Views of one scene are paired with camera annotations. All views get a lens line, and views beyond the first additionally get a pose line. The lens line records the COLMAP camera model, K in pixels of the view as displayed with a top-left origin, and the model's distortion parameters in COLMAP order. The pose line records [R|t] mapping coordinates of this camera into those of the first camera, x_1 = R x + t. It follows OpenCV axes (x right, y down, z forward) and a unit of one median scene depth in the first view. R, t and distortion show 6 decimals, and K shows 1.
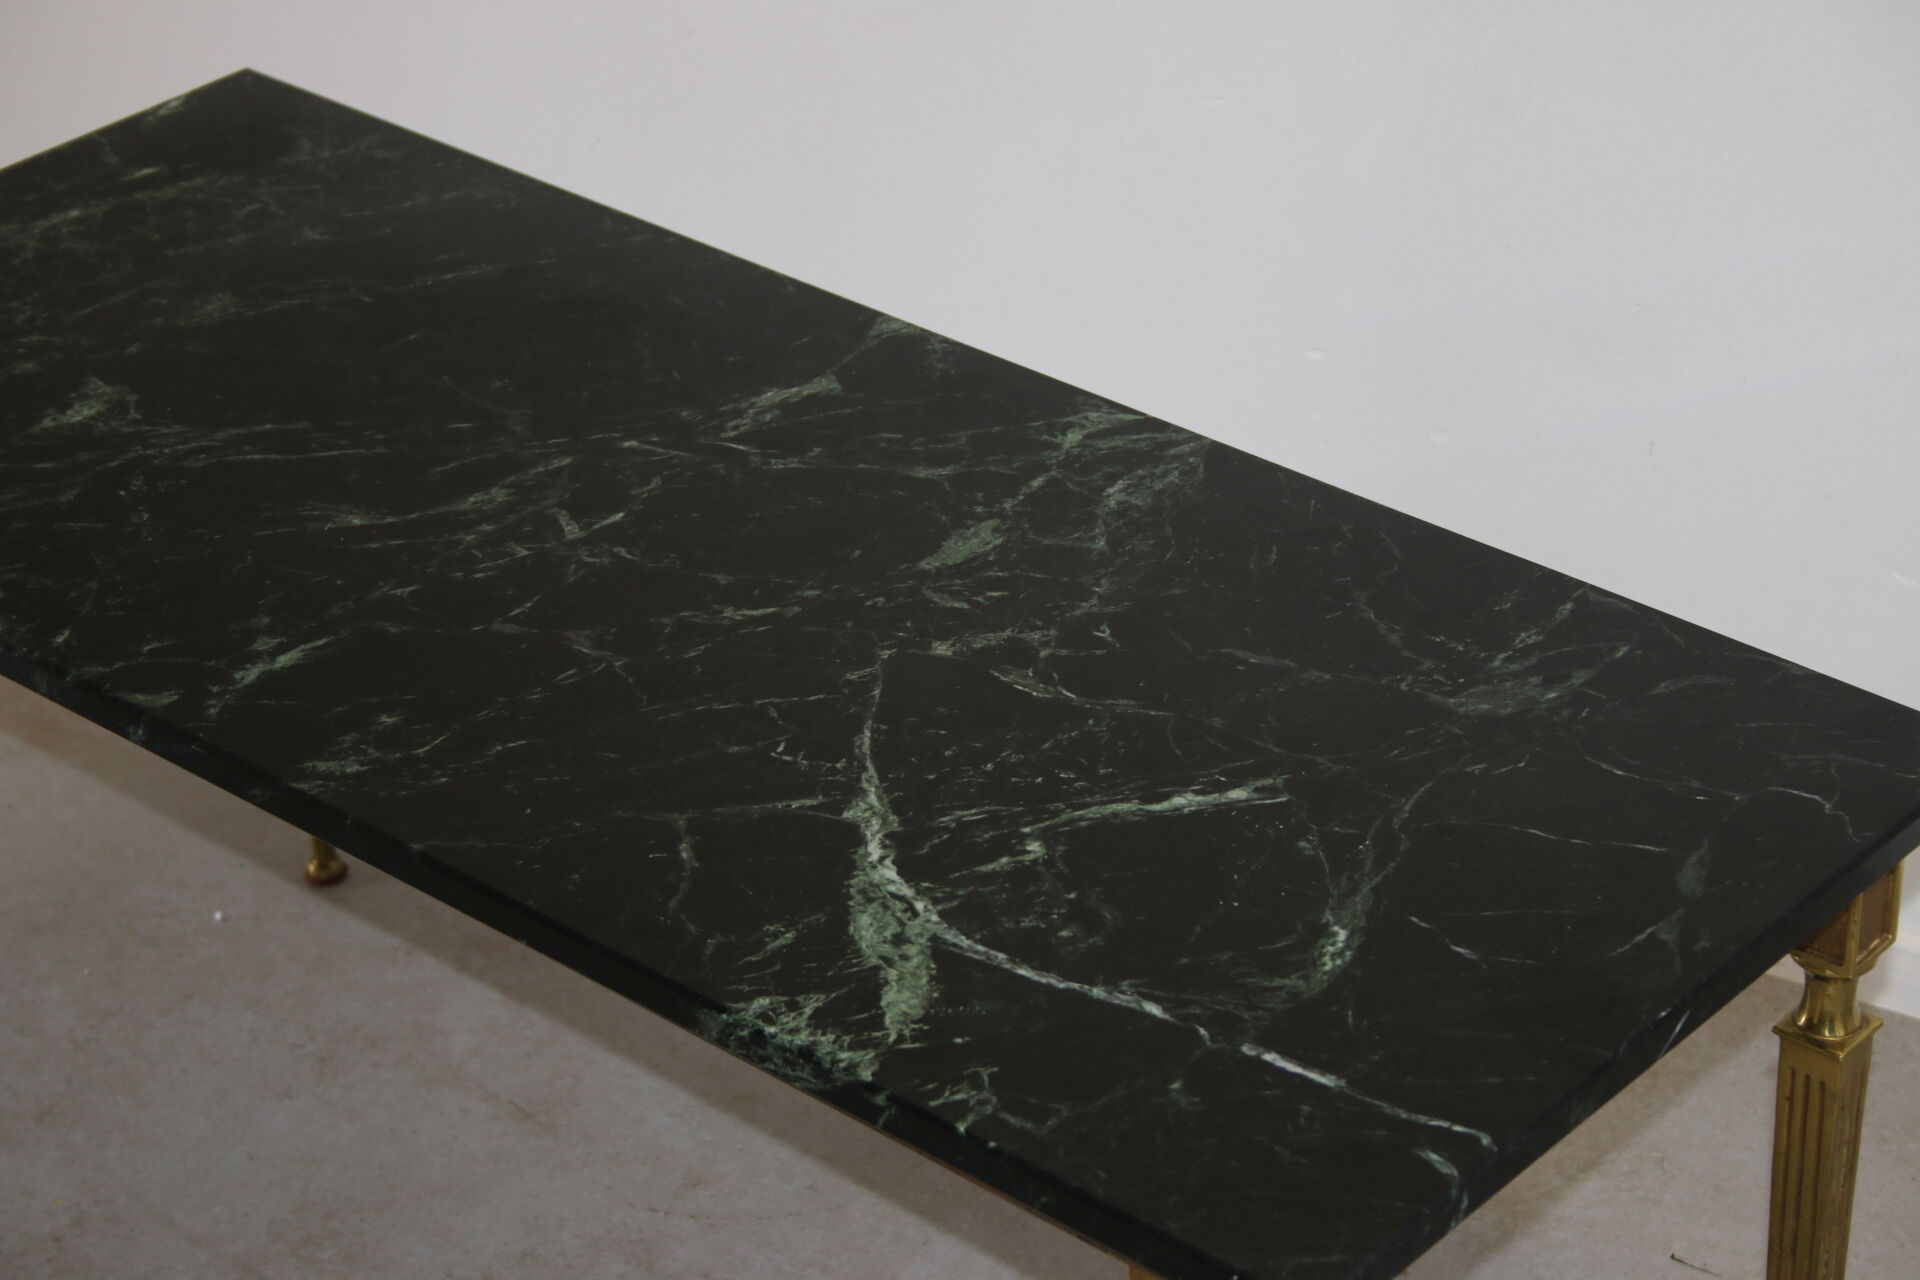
lens RADIAL K [[4527.3, 0, 960.4], [0, 4527.3, 647.4], [0, 0, 1]] dist [0.109502, 0.000000]
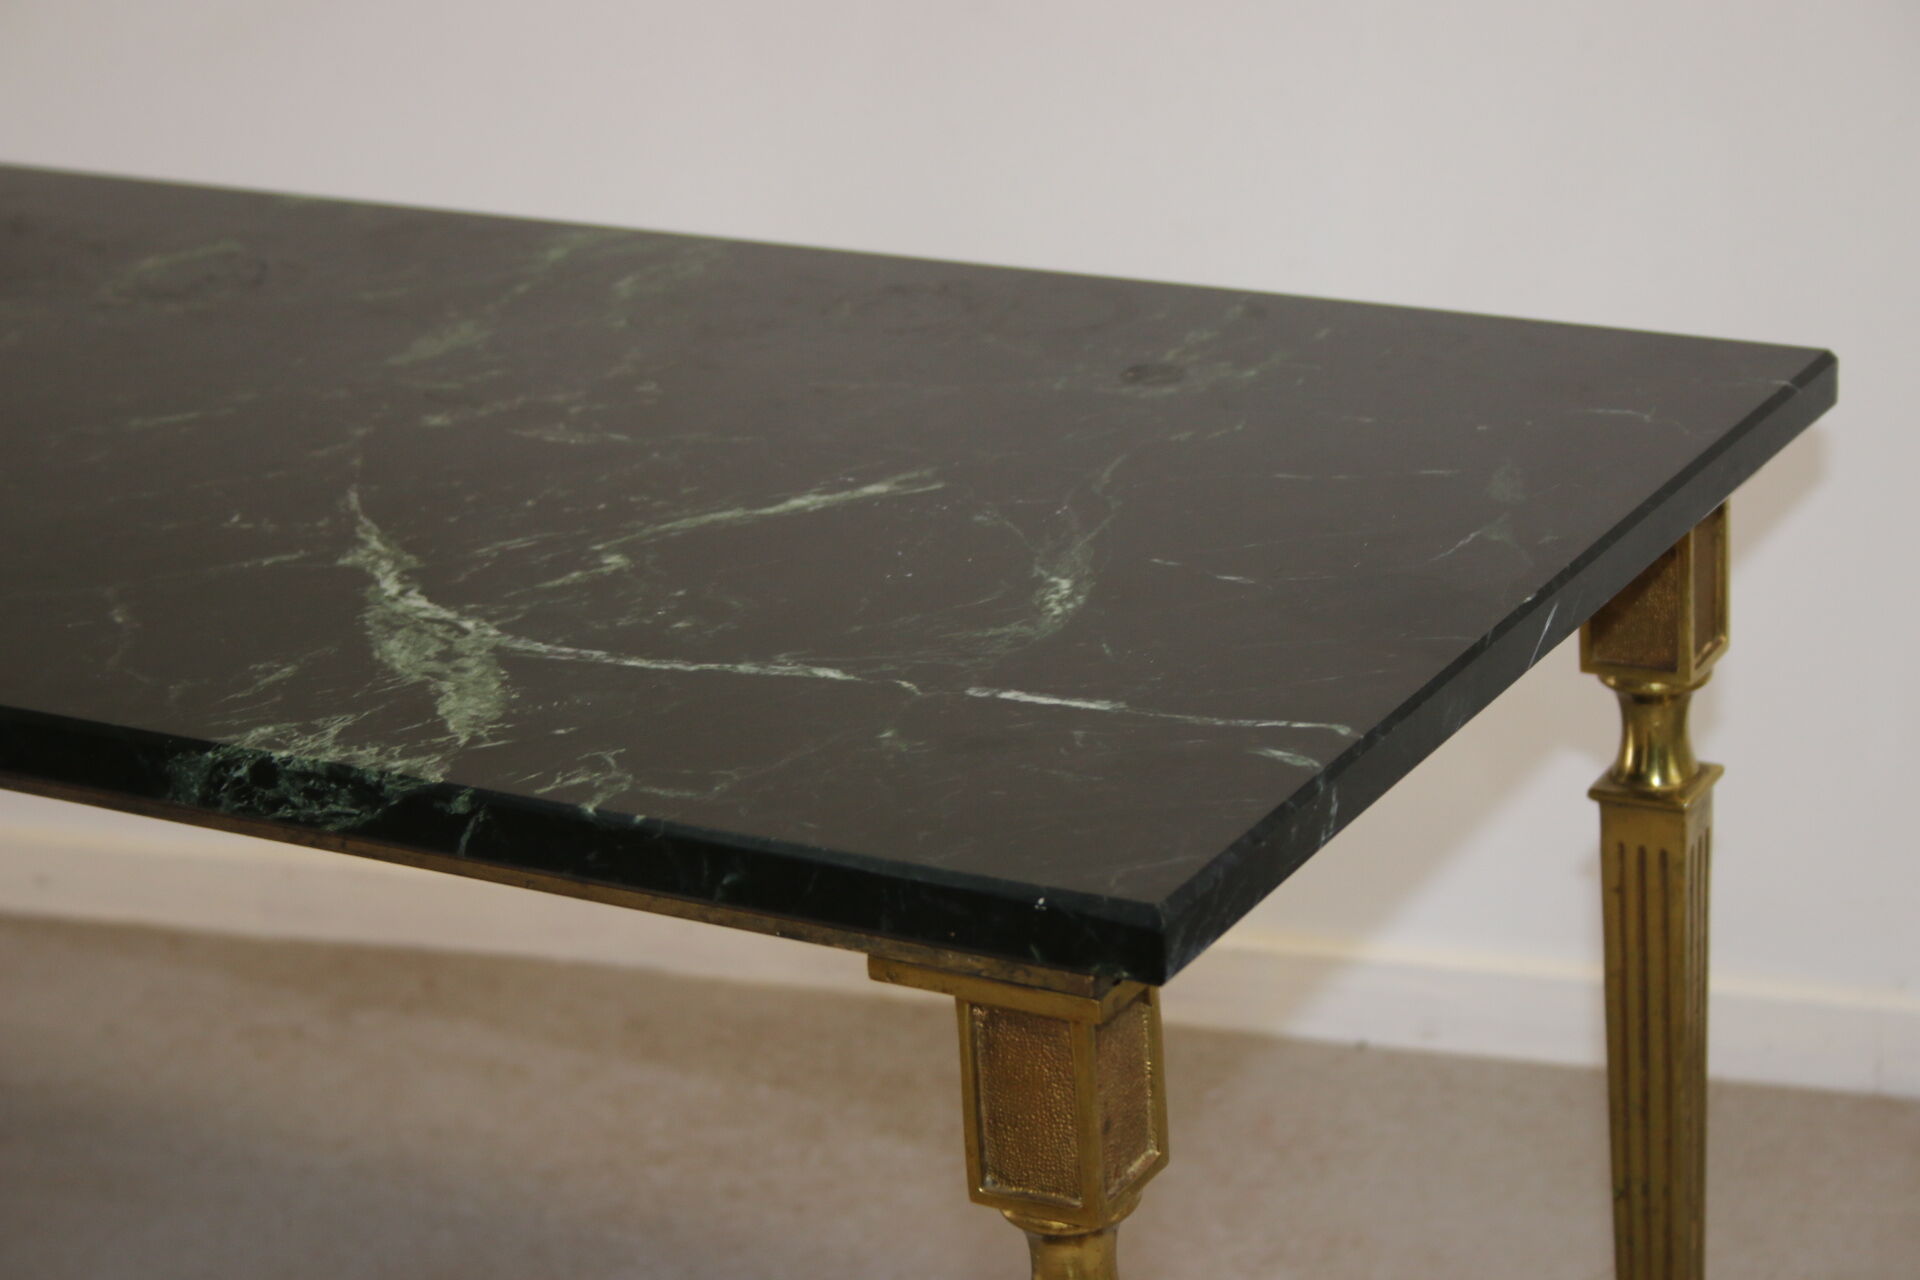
lens RADIAL K [[4323.3, 0, 951.9], [0, 4323.3, 637.1], [0, 0, 1]] dist [0.059607, 0.000000]
pose [[0.979564, -0.104925, 0.171593, -0.048913], [0.136243, 0.973750, -0.182341, 0.184116], [-0.147957, 0.201993, 0.968146, 0.324917]]
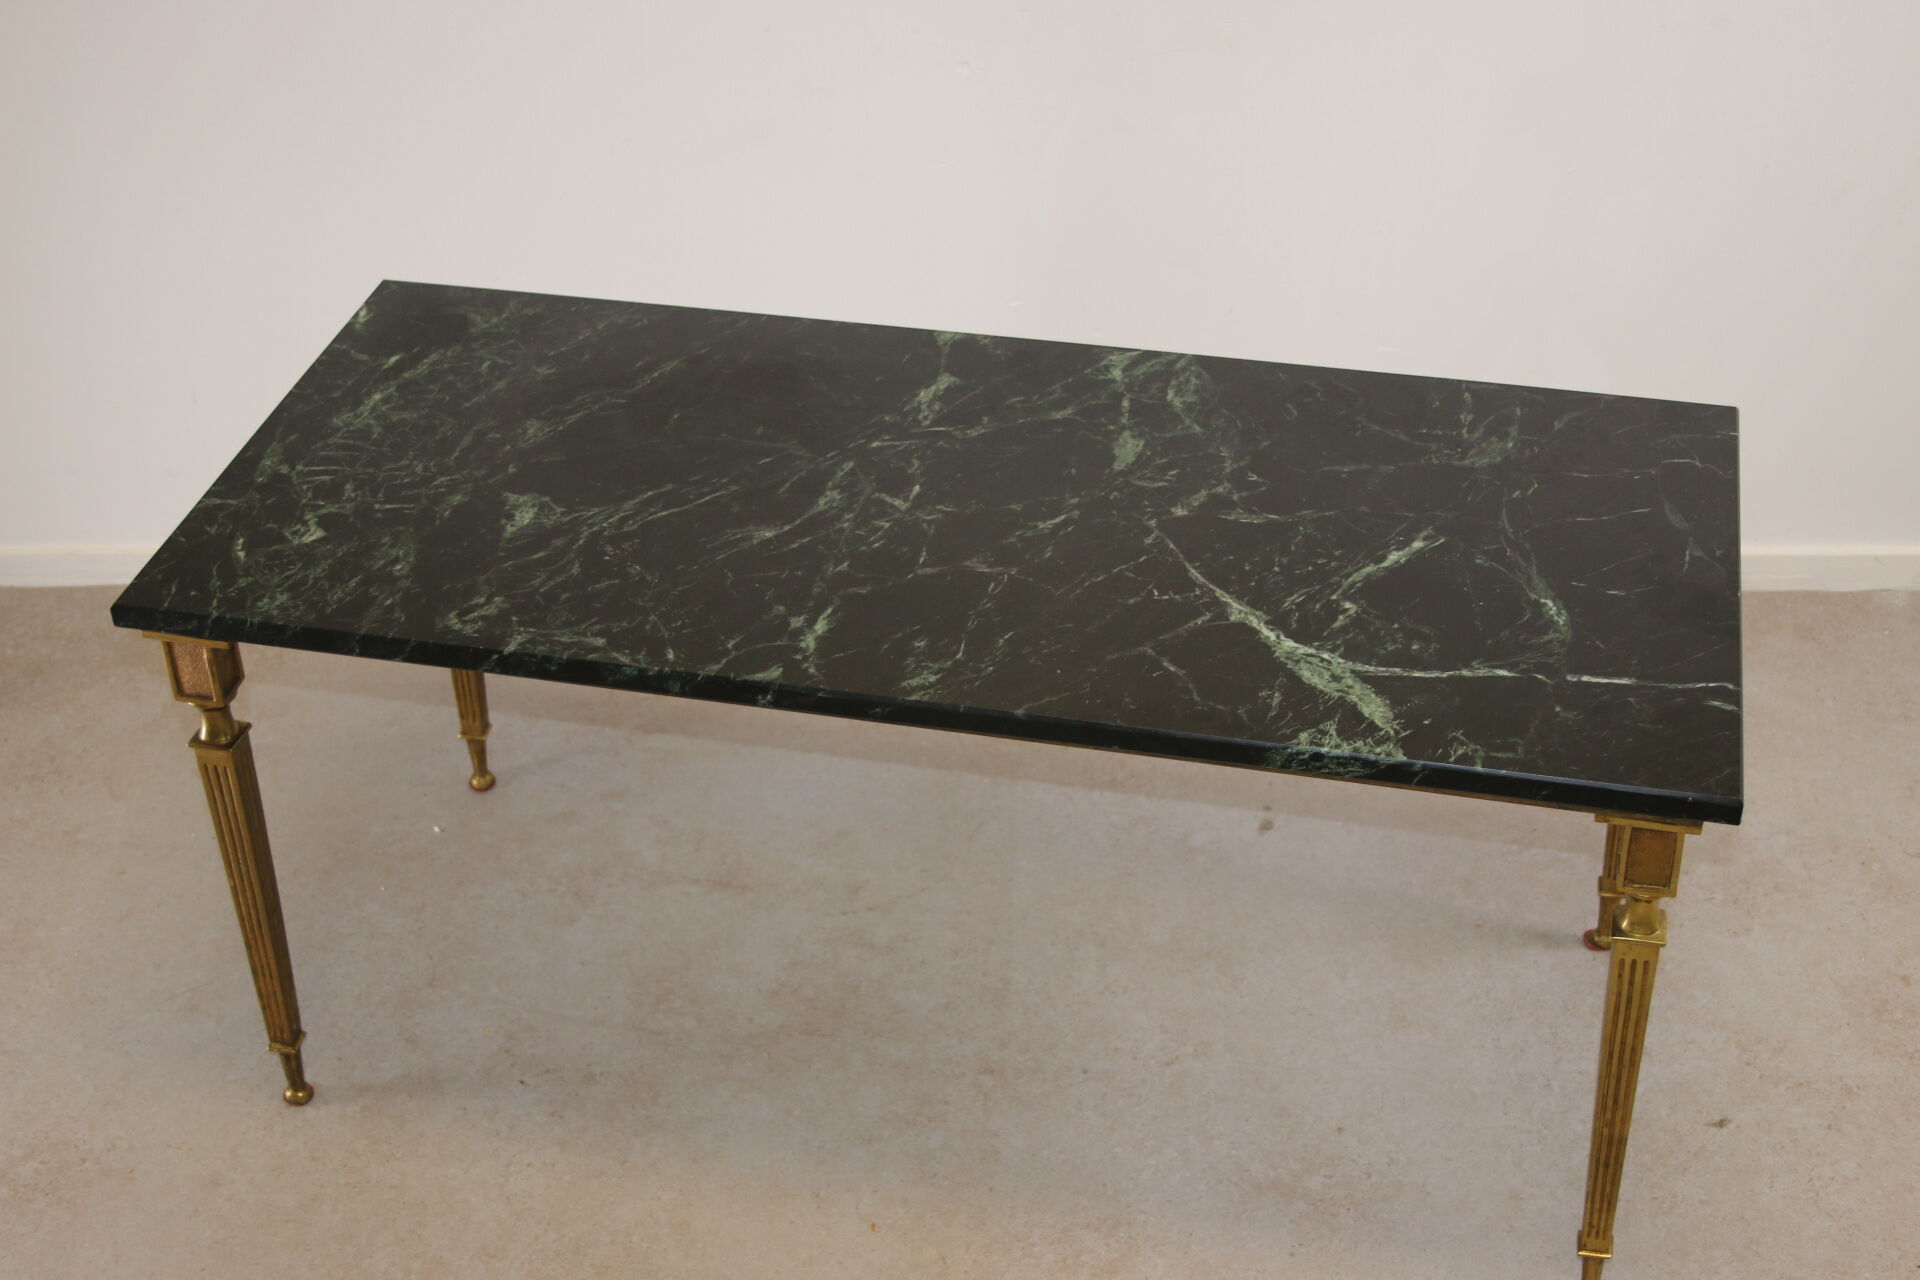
lens RADIAL K [[2686.0, 0, 958.3], [0, 2686.0, 656.1], [0, 0, 1]] dist [-0.017039, 0.000000]
pose [[0.885051, -0.278765, 0.372792, -0.474414], [0.249805, 0.960201, 0.124948, -0.095378], [-0.392787, -0.017460, 0.919464, 0.143626]]
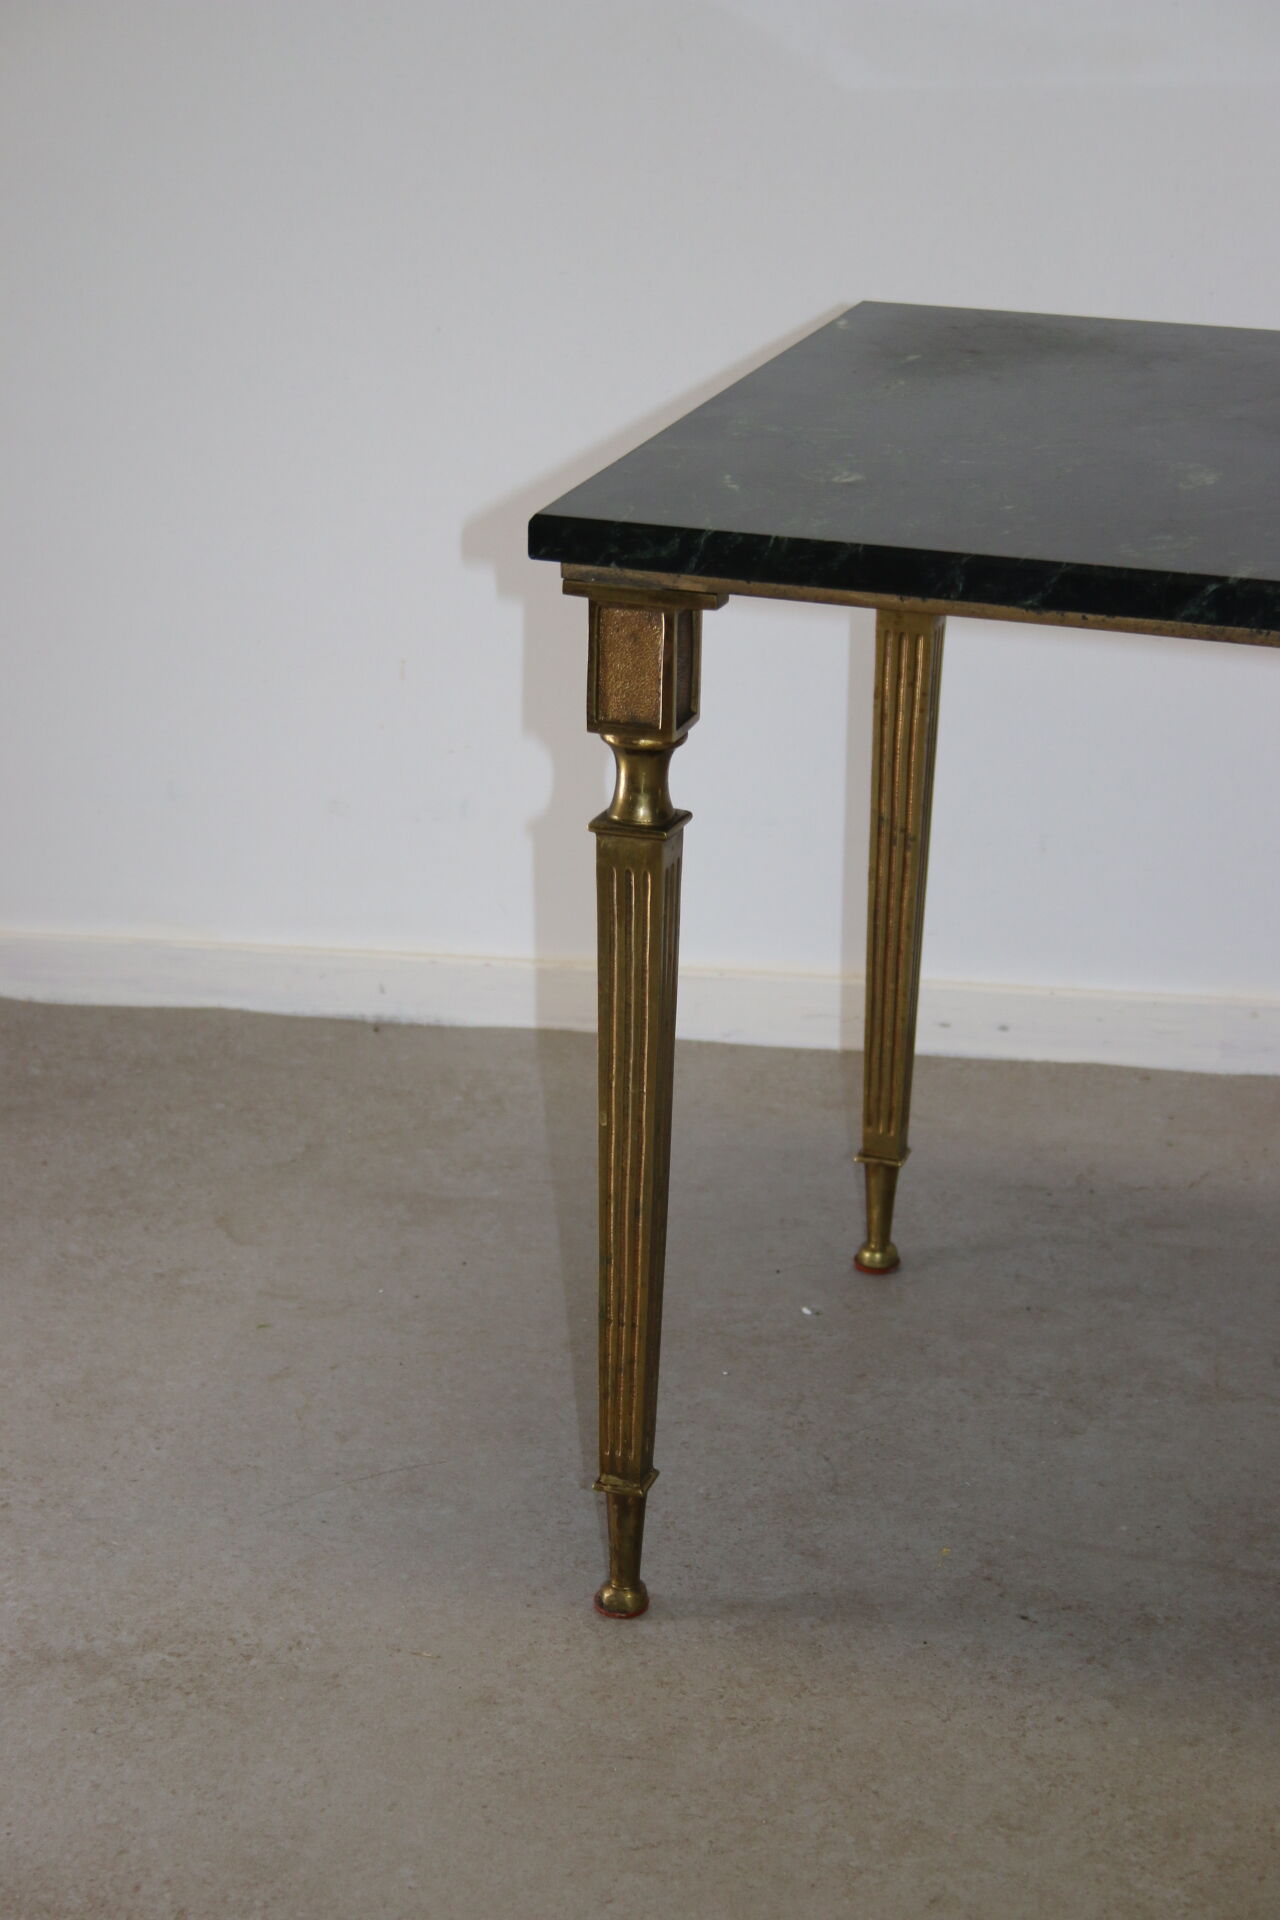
lens RADIAL K [[4527.3, 0, 630.9], [0, 4527.3, 945.1], [0, 0, 1]] dist [0.109502, 0.000000]
pose [[0.929815, -0.100470, 0.354048, -0.715346], [0.171908, 0.969183, -0.176442, 0.200193], [-0.325410, 0.224922, 0.918432, 0.282338]]
